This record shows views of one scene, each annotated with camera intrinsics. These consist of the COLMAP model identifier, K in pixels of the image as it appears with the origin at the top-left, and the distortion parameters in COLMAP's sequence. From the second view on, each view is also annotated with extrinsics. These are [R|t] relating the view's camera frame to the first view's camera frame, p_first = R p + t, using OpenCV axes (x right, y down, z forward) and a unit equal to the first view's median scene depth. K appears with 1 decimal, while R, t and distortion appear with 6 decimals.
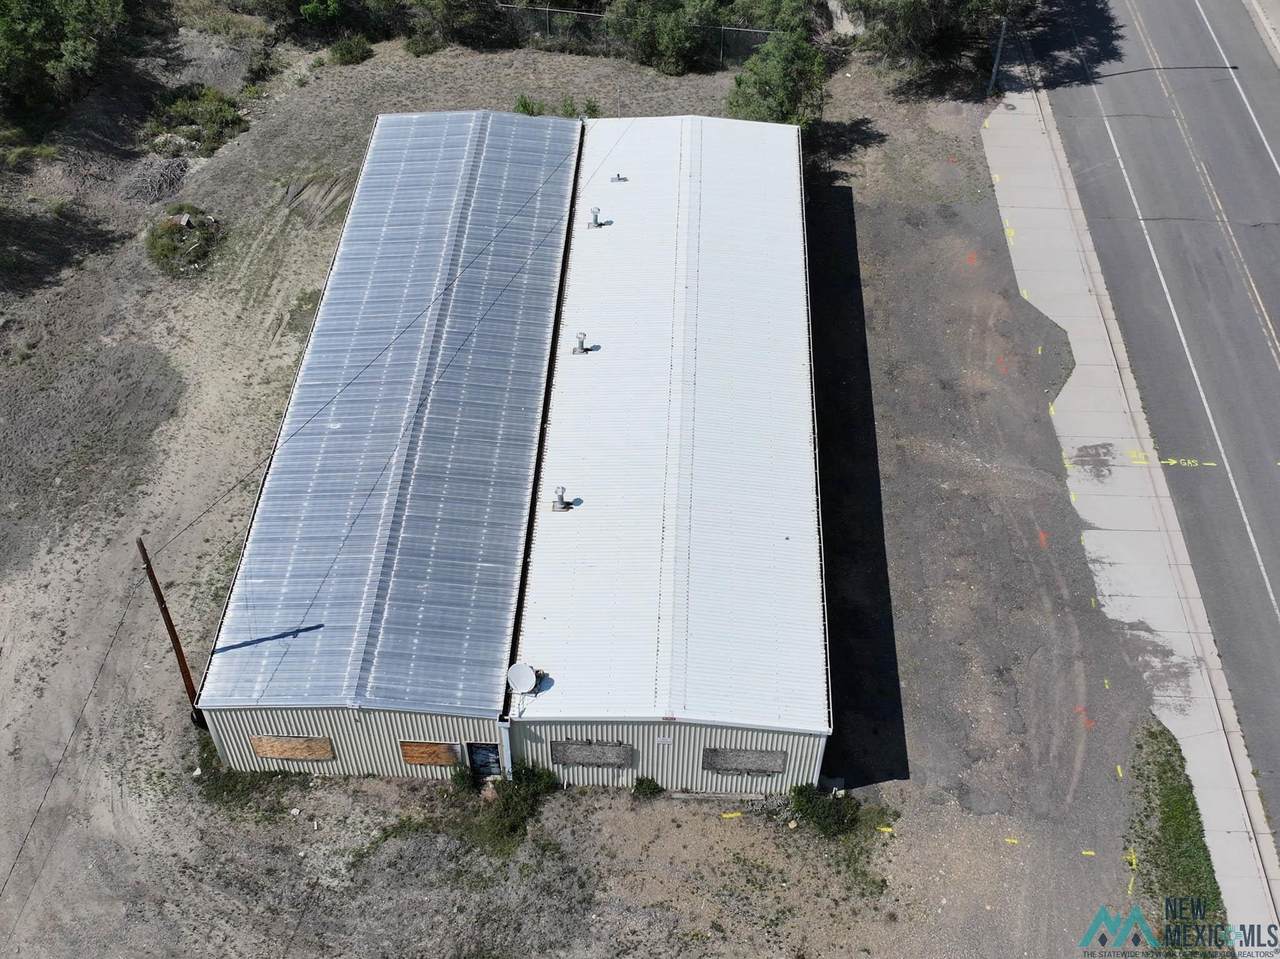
lens RADIAL K [[1416.6, 0, 636.8], [0, 1416.6, 478.2], [0, 0, 1]] dist [0.008801, 0.000000]
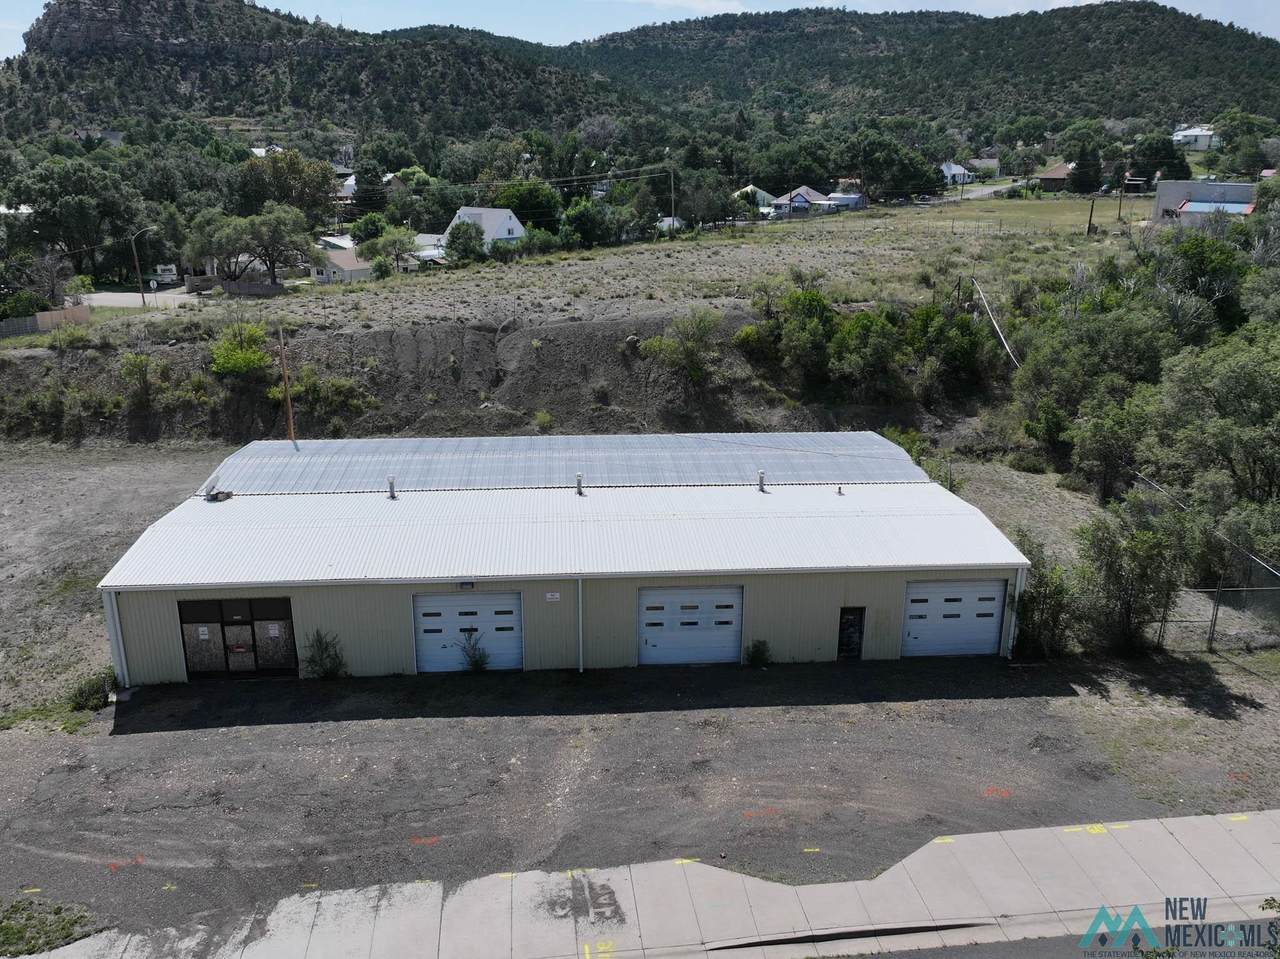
lens RADIAL K [[1031.9, 0, 642.1], [0, 1031.9, 479.9], [0, 0, 1]] dist [0.014638, -0.006710]
pose [[0.129752, 0.288270, -0.948718, 0.787357], [-0.725789, 0.679512, 0.107208, -0.233118], [0.675570, 0.674659, 0.297391, 0.820702]]
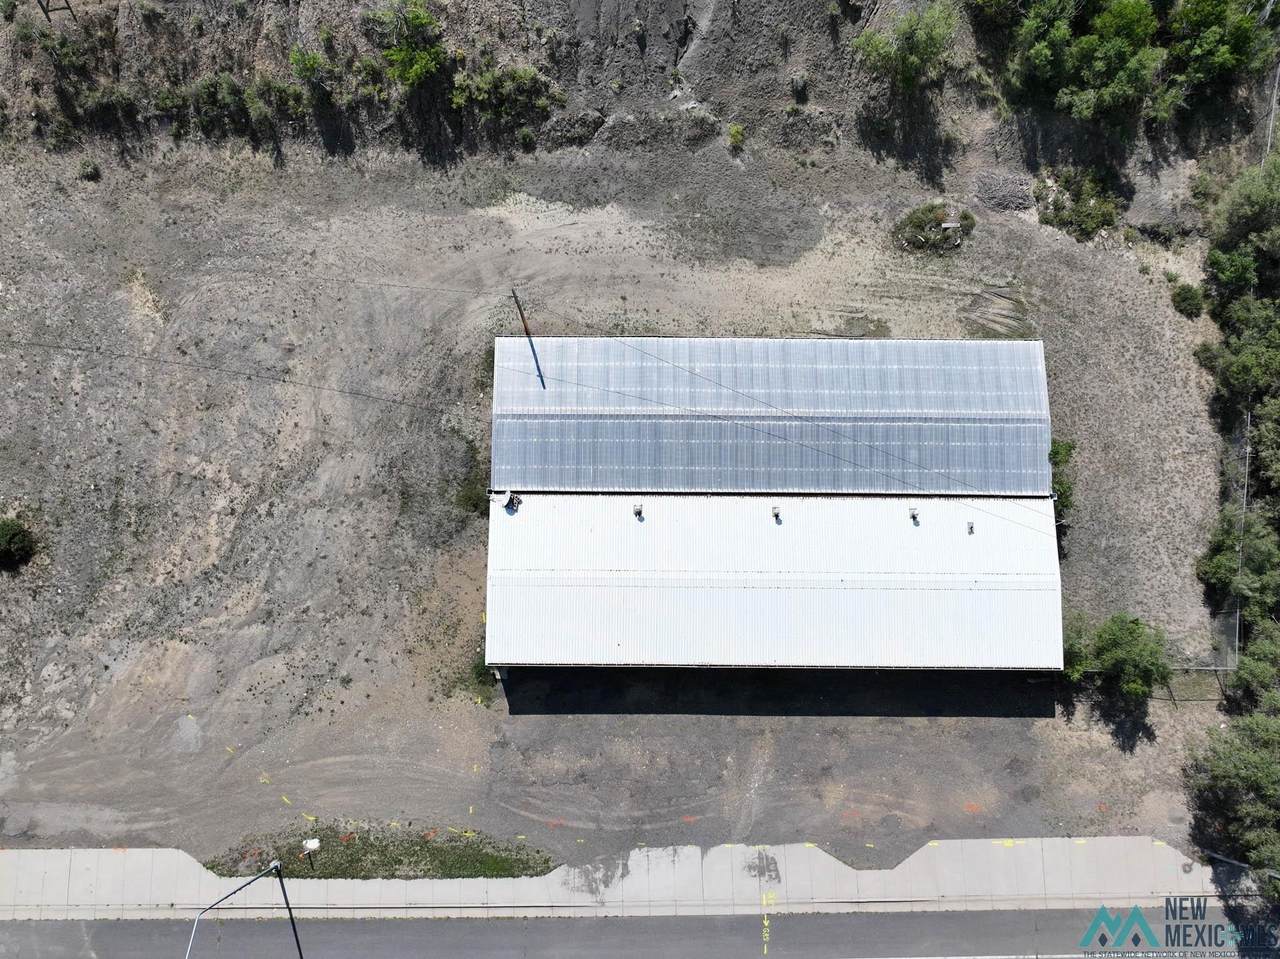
lens RADIAL K [[1031.9, 0, 638.3], [0, 1031.9, 487.4], [0, 0, 1]] dist [0.014638, -0.006710]
pose [[0.041177, 0.984587, -0.169981, 0.121868], [-0.736225, 0.144914, 0.661040, -0.752140], [0.675483, 0.097924, 0.730844, 0.094134]]
